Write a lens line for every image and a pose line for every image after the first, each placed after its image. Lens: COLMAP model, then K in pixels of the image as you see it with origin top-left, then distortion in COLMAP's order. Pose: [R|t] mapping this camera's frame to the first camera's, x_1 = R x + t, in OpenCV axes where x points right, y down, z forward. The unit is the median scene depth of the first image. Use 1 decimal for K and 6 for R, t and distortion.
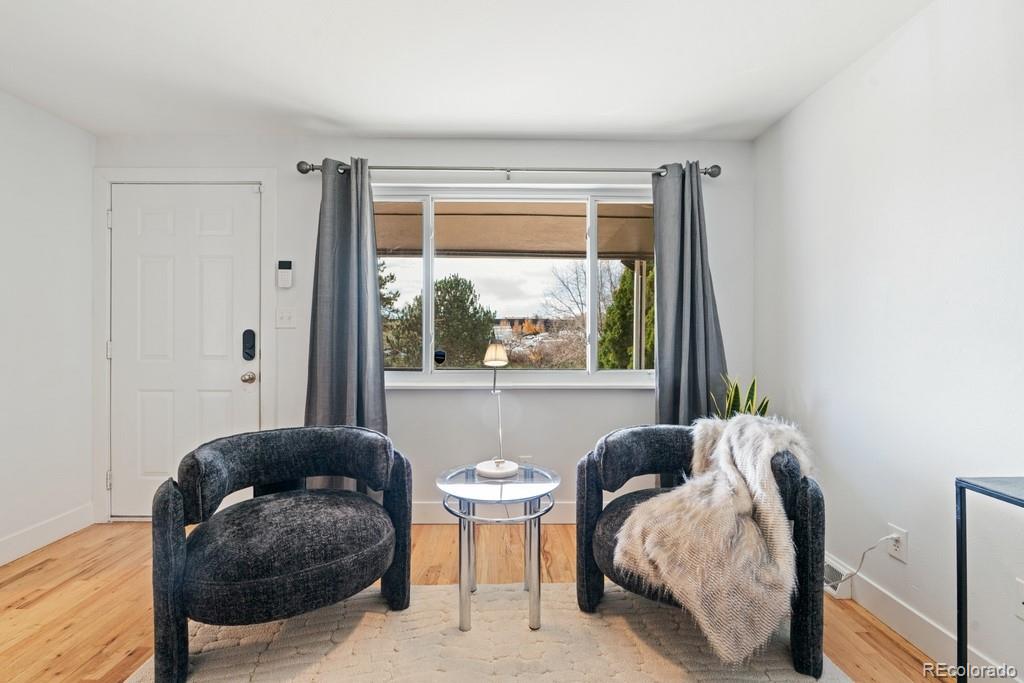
lens RADIAL K [[465.5, 0, 501.8], [0, 465.5, 332.0], [0, 0, 1]] dist [-0.014144, 0.005048]
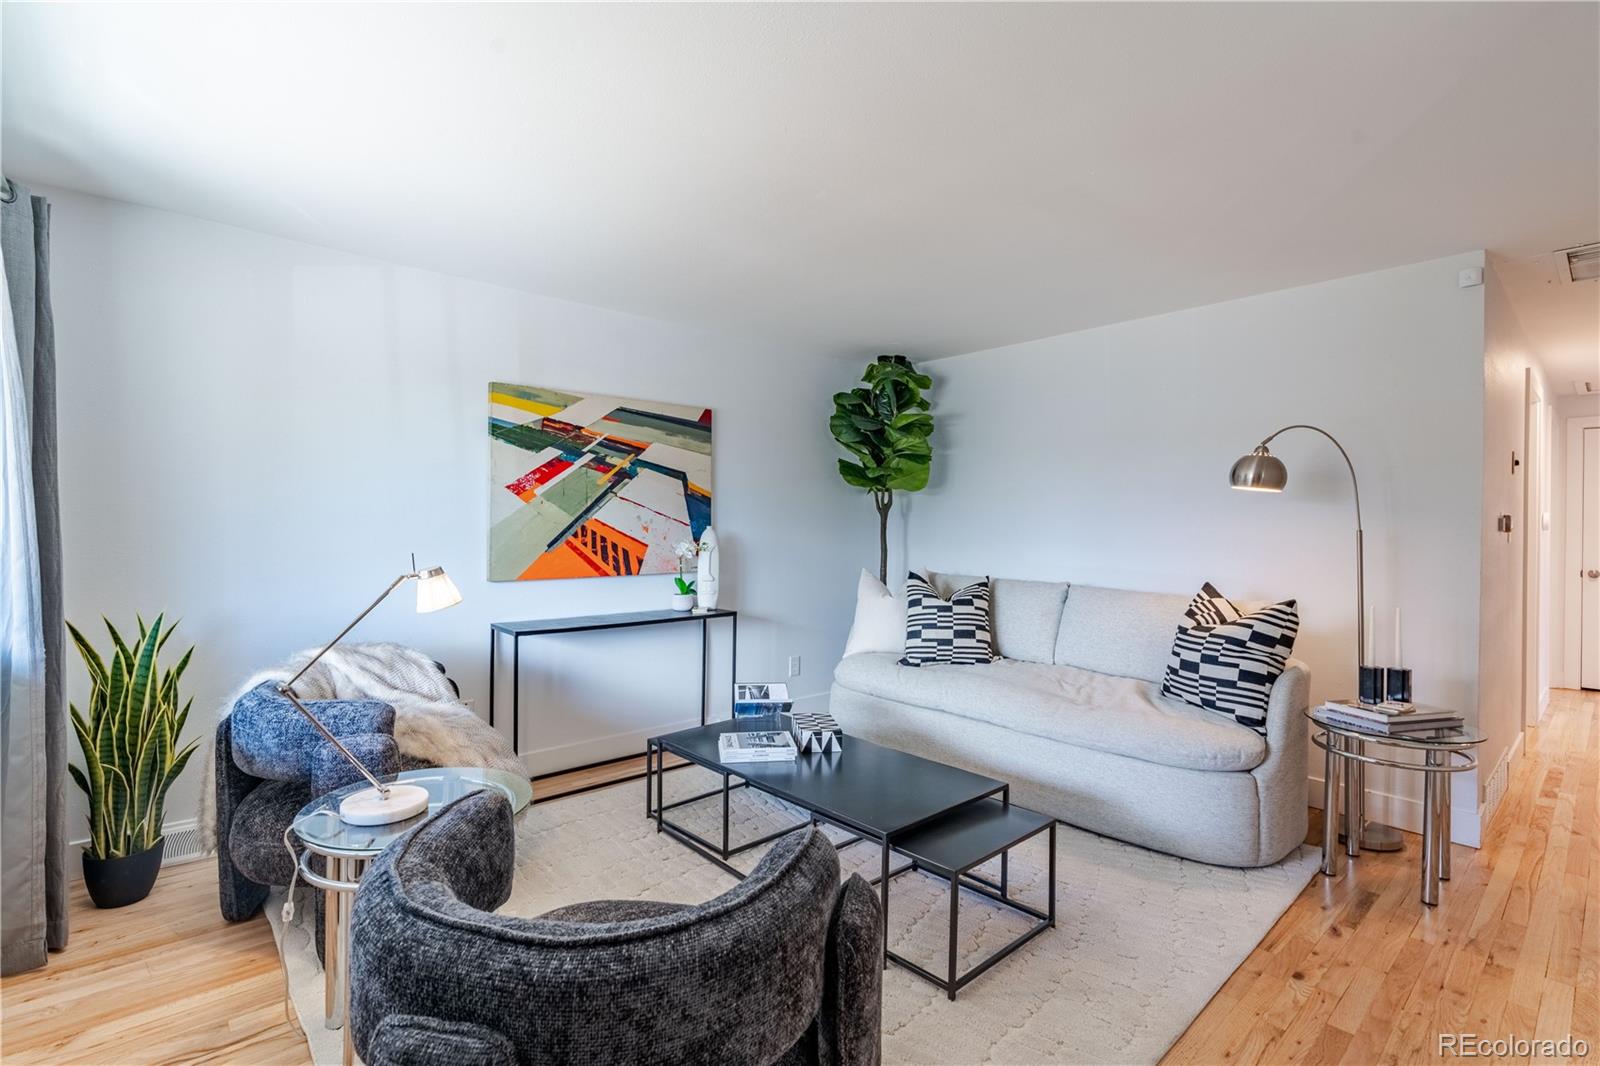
lens RADIAL K [[727.3, 0, 804.7], [0, 727.3, 523.2], [0, 0, 1]] dist [-0.014144, 0.005048]
pose [[-0.658587, -0.008320, 0.752458, -0.717421], [-0.019243, 0.999798, -0.005787, -0.030491], [-0.752258, -0.018290, -0.658614, 0.877118]]
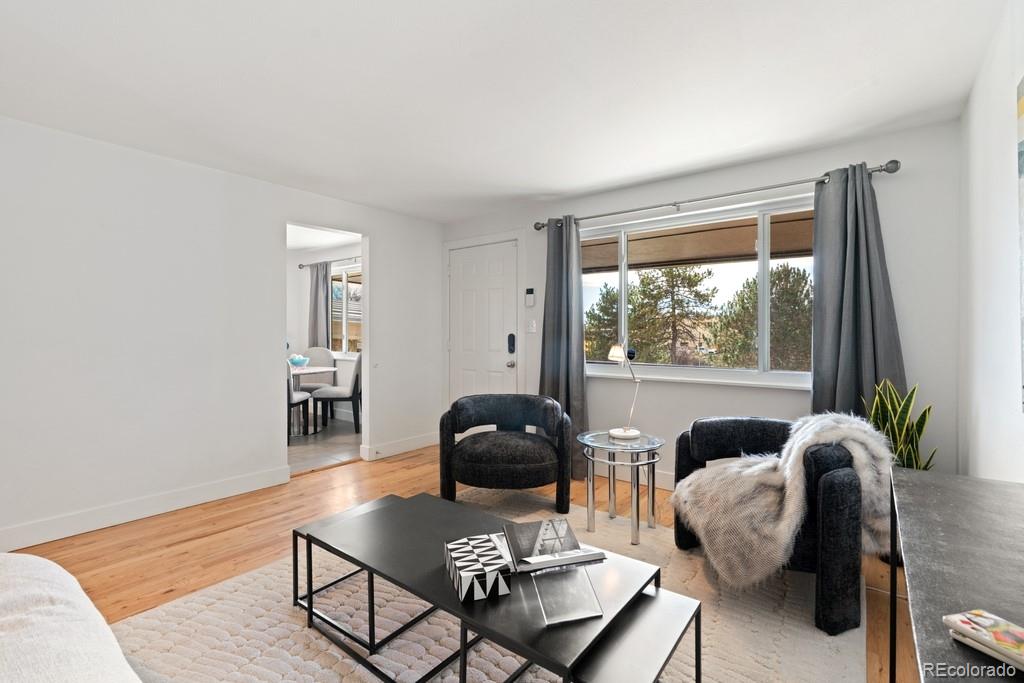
lens RADIAL K [[465.5, 0, 503.3], [0, 465.5, 328.7], [0, 0, 1]] dist [-0.014144, 0.005048]
pose [[0.772374, -0.007589, -0.635122, 0.445825], [0.007318, 0.999969, -0.003048, -0.017262], [0.635126, -0.002294, 0.772405, -0.242882]]
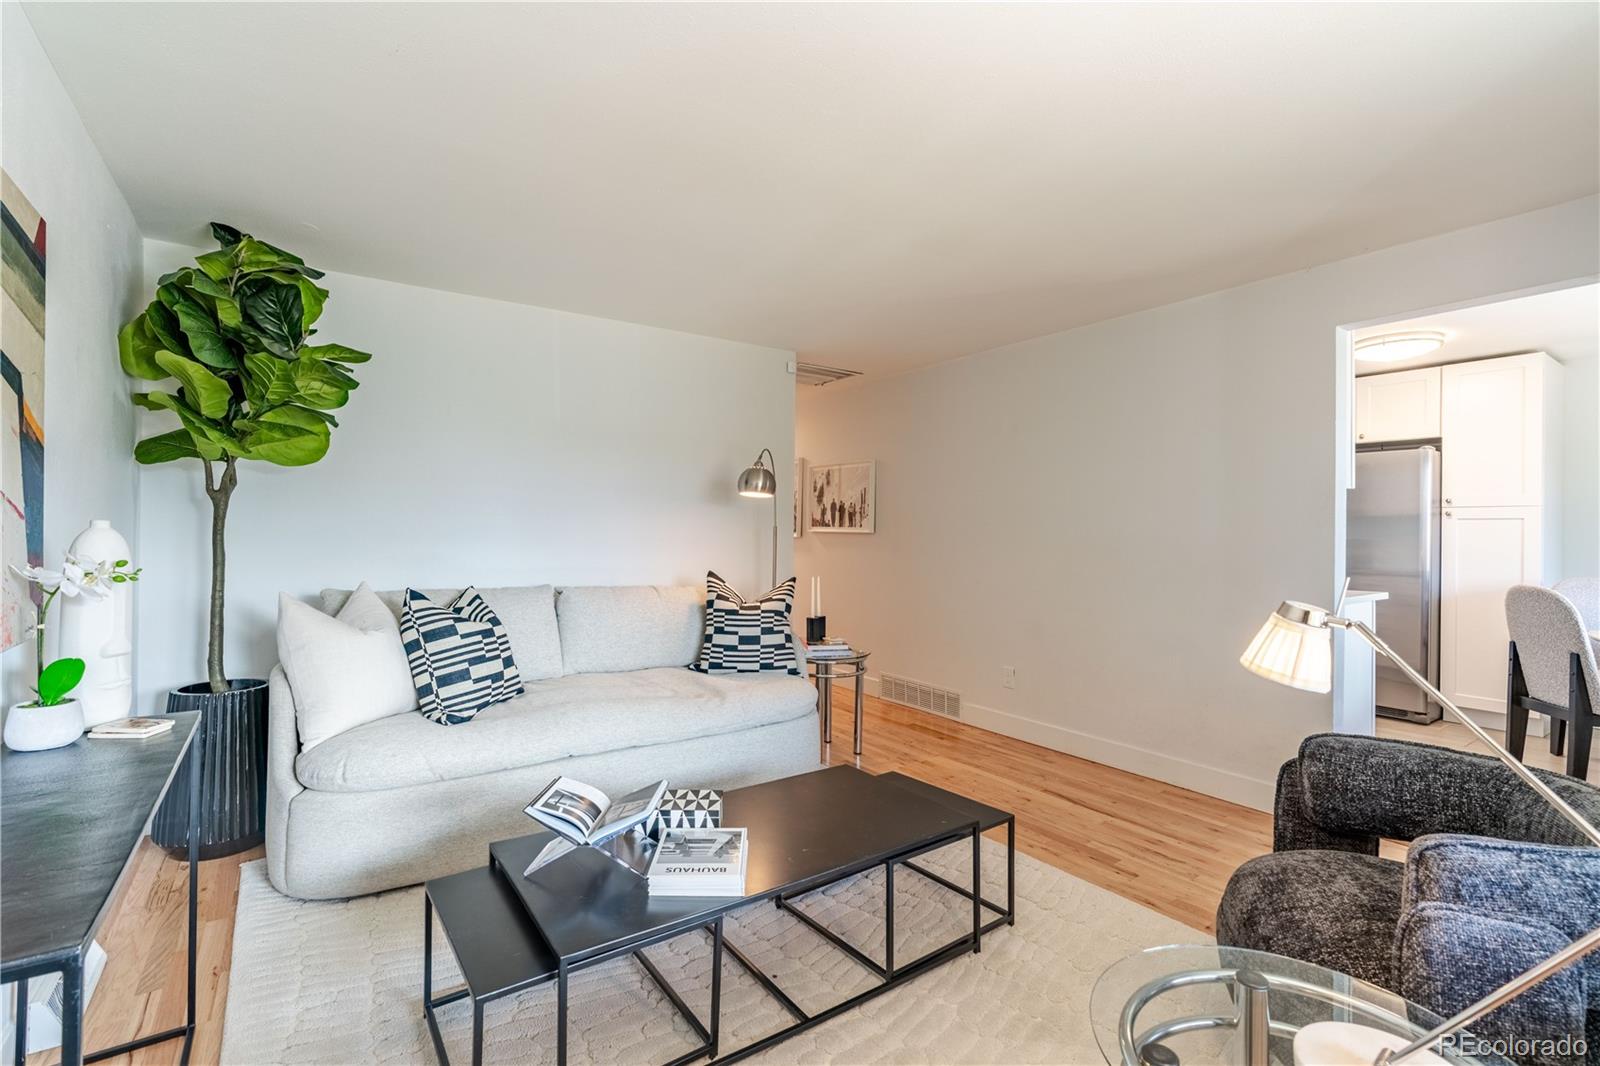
lens RADIAL K [[727.3, 0, 794.5], [0, 727.3, 523.9], [0, 0, 1]] dist [-0.014144, 0.005048]
pose [[-0.829808, -0.013641, -0.557883, 0.379867], [-0.003615, 0.999812, -0.019069, -0.016996], [0.558038, -0.013807, -0.829701, 0.854736]]
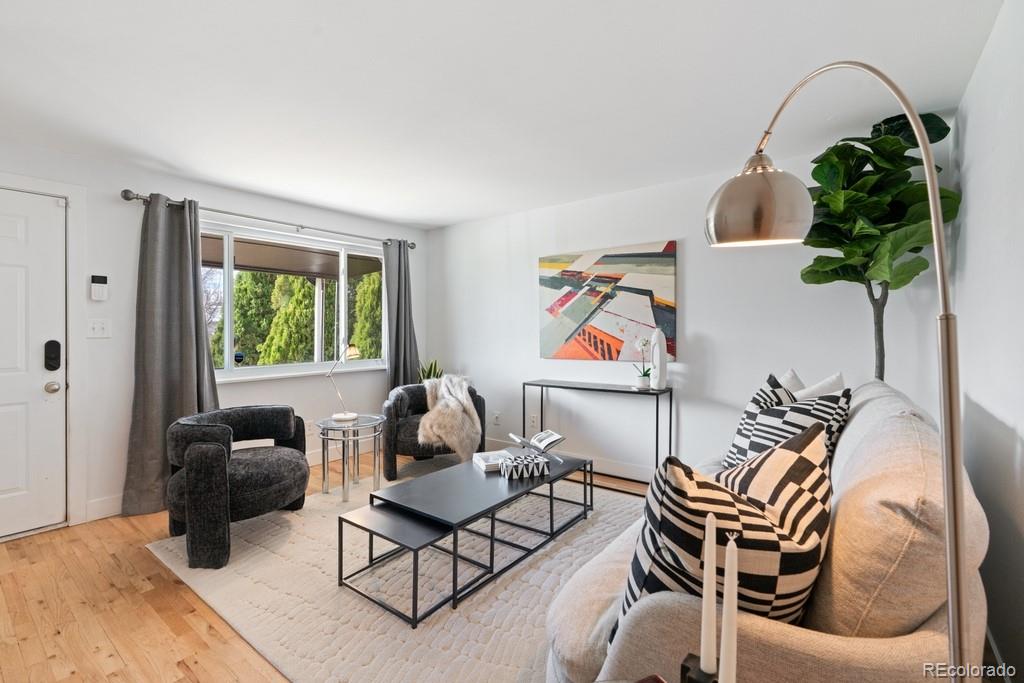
lens RADIAL K [[465.5, 0, 511.9], [0, 465.5, 335.1], [0, 0, 1]] dist [-0.014144, 0.005048]
pose [[0.616598, -0.015968, 0.787116, -0.735028], [0.000523, 0.999802, 0.019874, -0.036560], [-0.787278, -0.011843, 0.616485, -0.426221]]
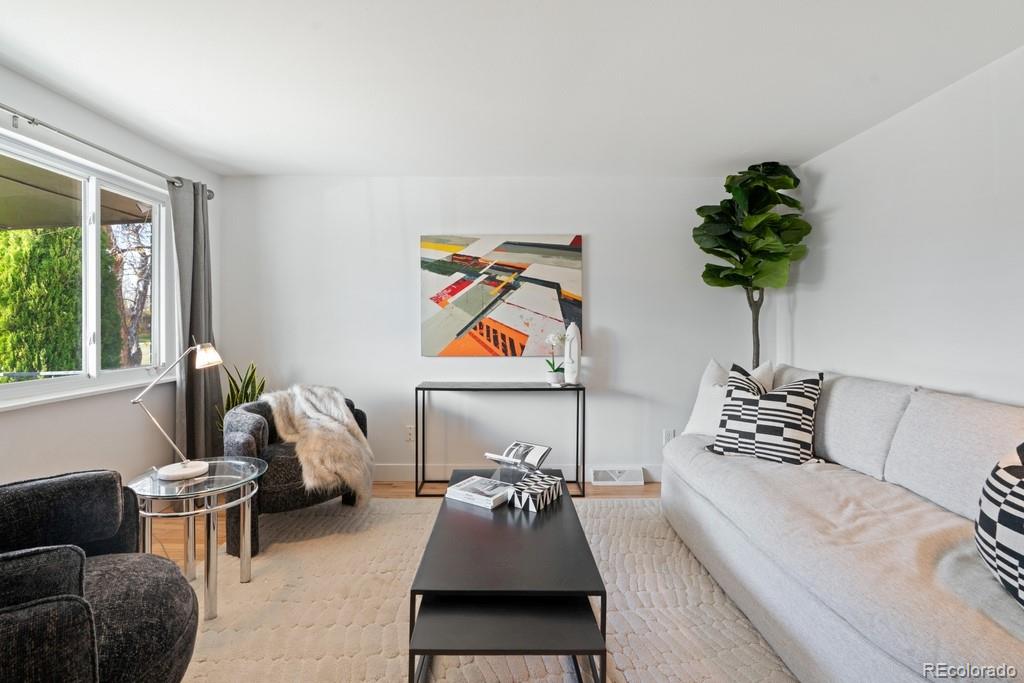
lens RADIAL K [[465.5, 0, 511.4], [0, 465.5, 326.9], [0, 0, 1]] dist [-0.014144, 0.005048]
pose [[0.003077, -0.013716, 0.999901, -0.745775], [-0.013462, 0.999815, 0.013756, -0.031867], [-0.999905, -0.013503, 0.002891, 0.210609]]
